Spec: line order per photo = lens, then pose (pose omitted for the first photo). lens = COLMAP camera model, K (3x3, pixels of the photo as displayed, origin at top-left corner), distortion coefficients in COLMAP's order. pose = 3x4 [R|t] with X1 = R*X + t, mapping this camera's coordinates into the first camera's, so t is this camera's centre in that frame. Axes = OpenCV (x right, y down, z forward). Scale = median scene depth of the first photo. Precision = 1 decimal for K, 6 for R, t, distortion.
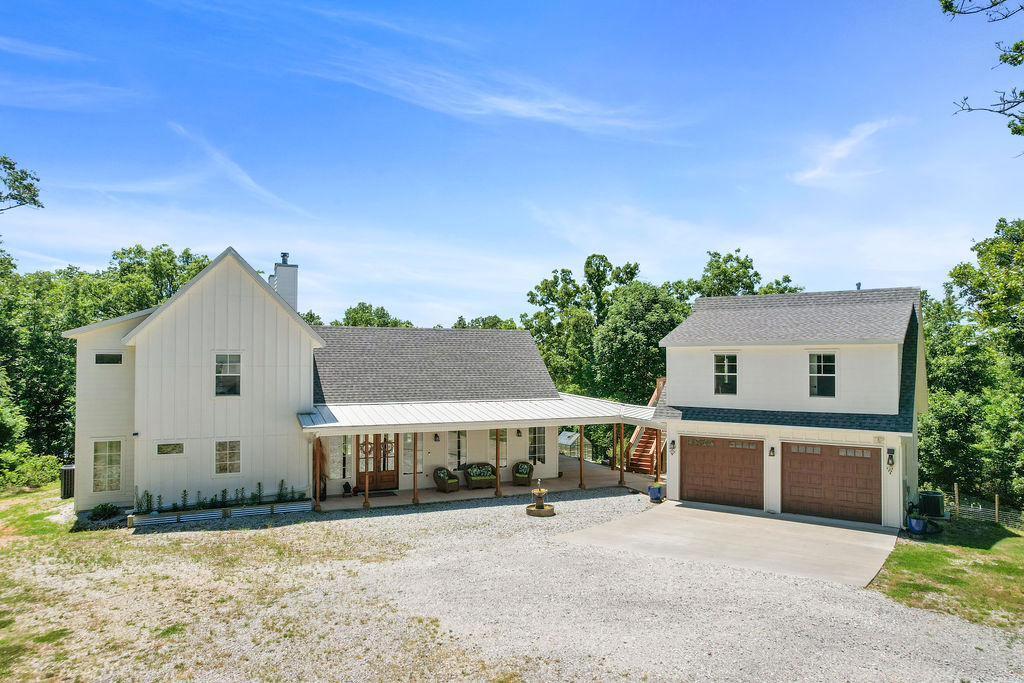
lens RADIAL K [[650.0, 0, 508.9], [0, 650.0, 343.7], [0, 0, 1]] dist [-0.076899, 0.062232]
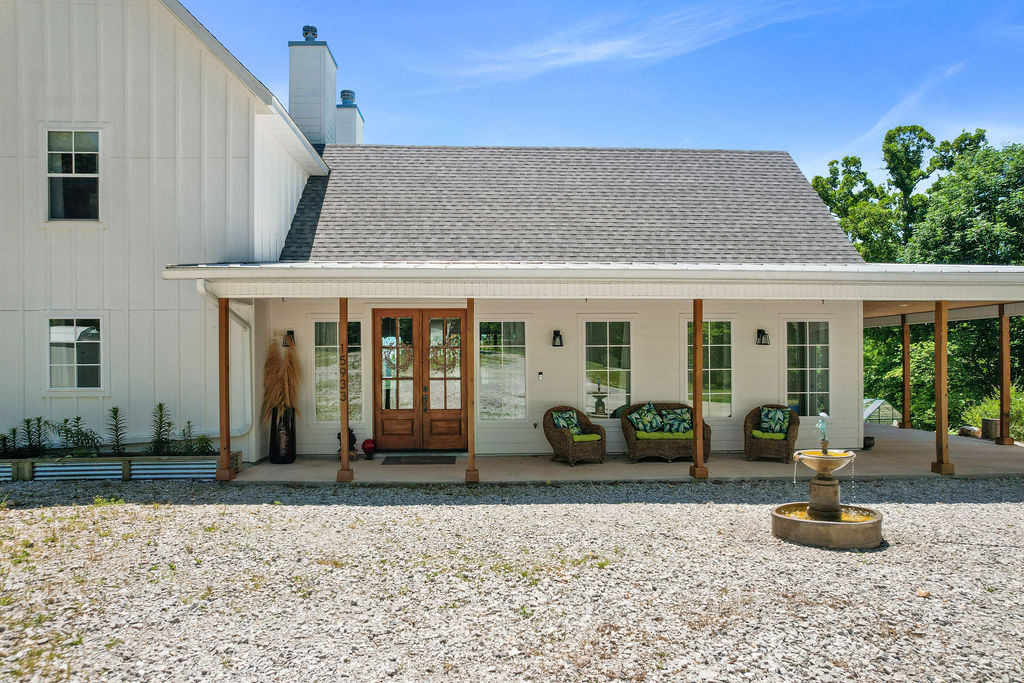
lens RADIAL K [[660.2, 0, 509.1], [0, 660.2, 357.1], [0, 0, 1]] dist [-0.076165, 0.063038]
pose [[0.928421, -0.008235, -0.371437, 0.023407], [0.014941, 0.999773, 0.015181, 0.160539], [0.371228, -0.019644, 0.928334, 0.619485]]
